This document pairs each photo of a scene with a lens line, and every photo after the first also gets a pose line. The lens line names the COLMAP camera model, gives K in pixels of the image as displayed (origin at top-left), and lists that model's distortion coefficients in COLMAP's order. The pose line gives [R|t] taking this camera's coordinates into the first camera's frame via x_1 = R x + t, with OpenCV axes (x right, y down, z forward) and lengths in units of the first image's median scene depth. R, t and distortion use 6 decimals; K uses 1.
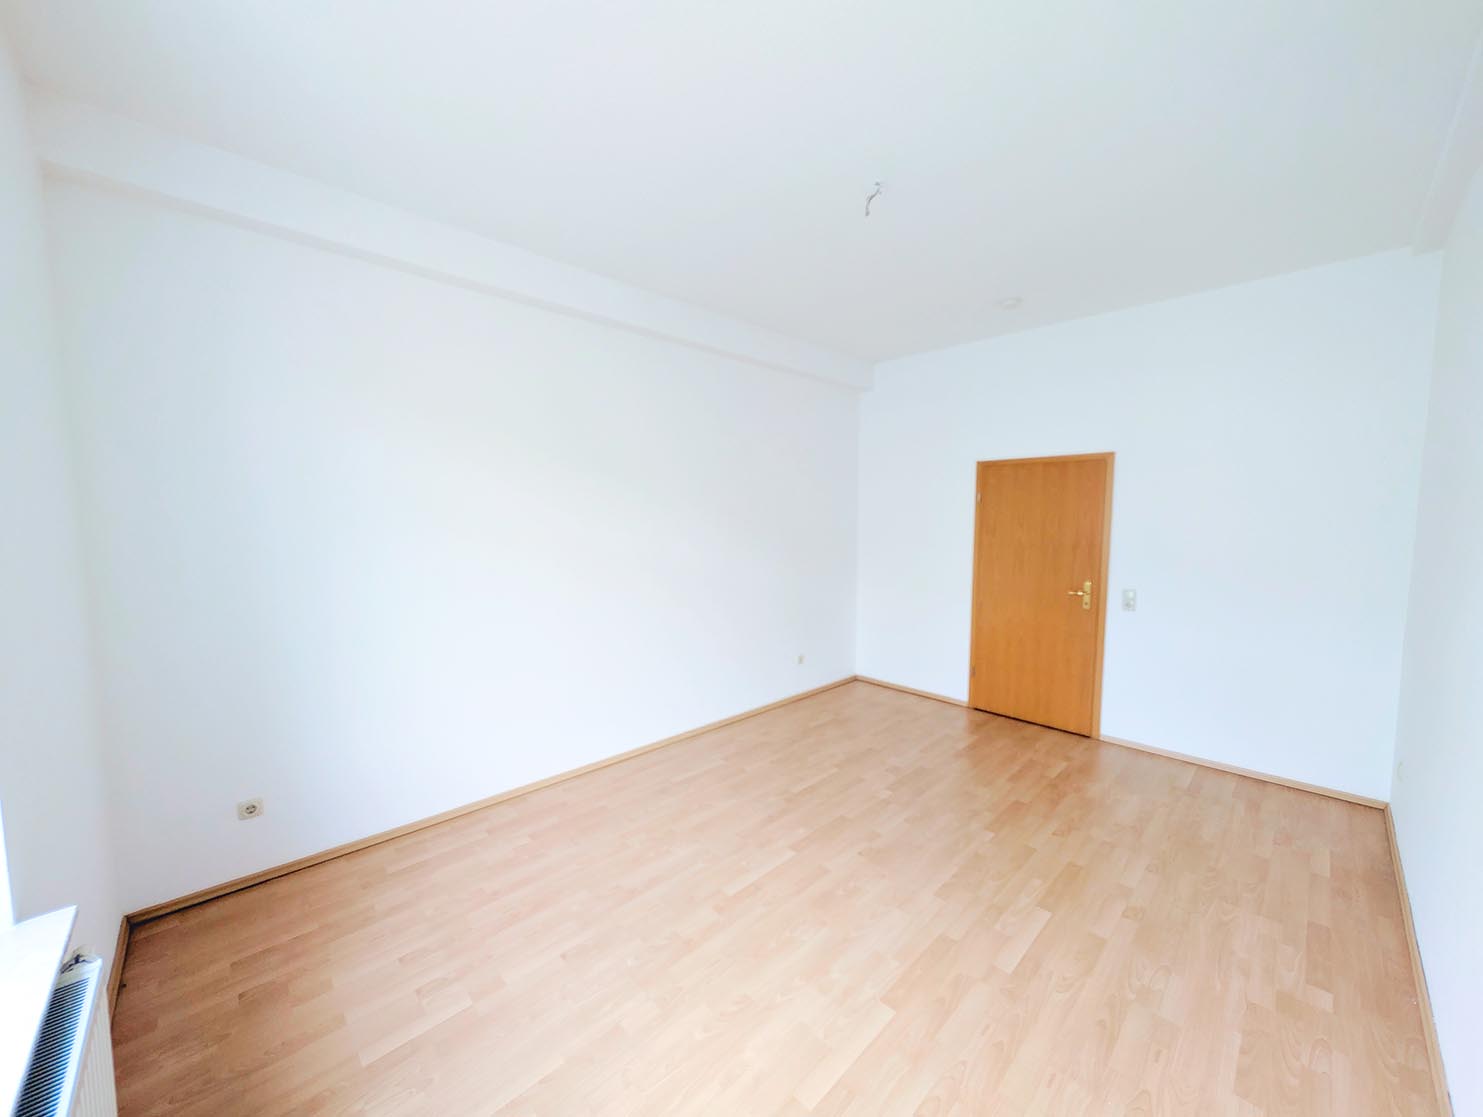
lens RADIAL K [[557.9, 0, 739.6], [0, 557.9, 561.3], [0, 0, 1]] dist [-0.001176, -0.000075]
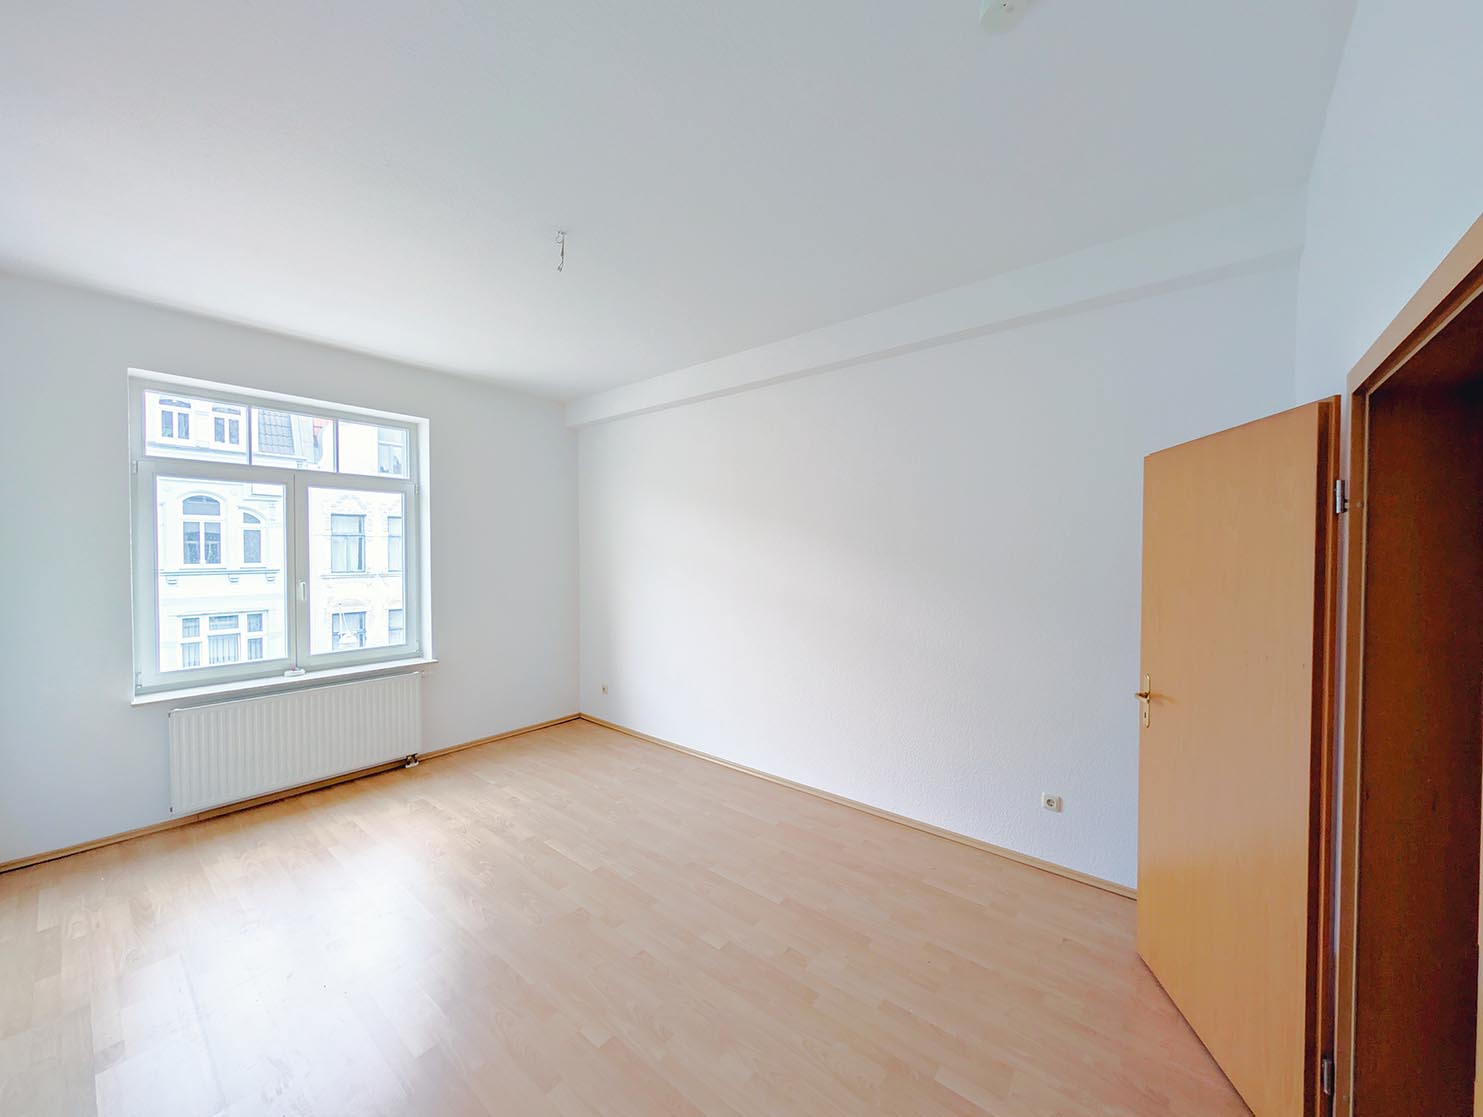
lens RADIAL K [[557.9, 0, 739.6], [0, 557.9, 561.3], [0, 0, 1]] dist [-0.001176, -0.000075]
pose [[0.117462, 0.017243, -0.992928, 1.292280], [-0.077551, 0.996955, 0.008138, -0.100446], [0.990045, 0.076046, 0.118441, 1.222491]]
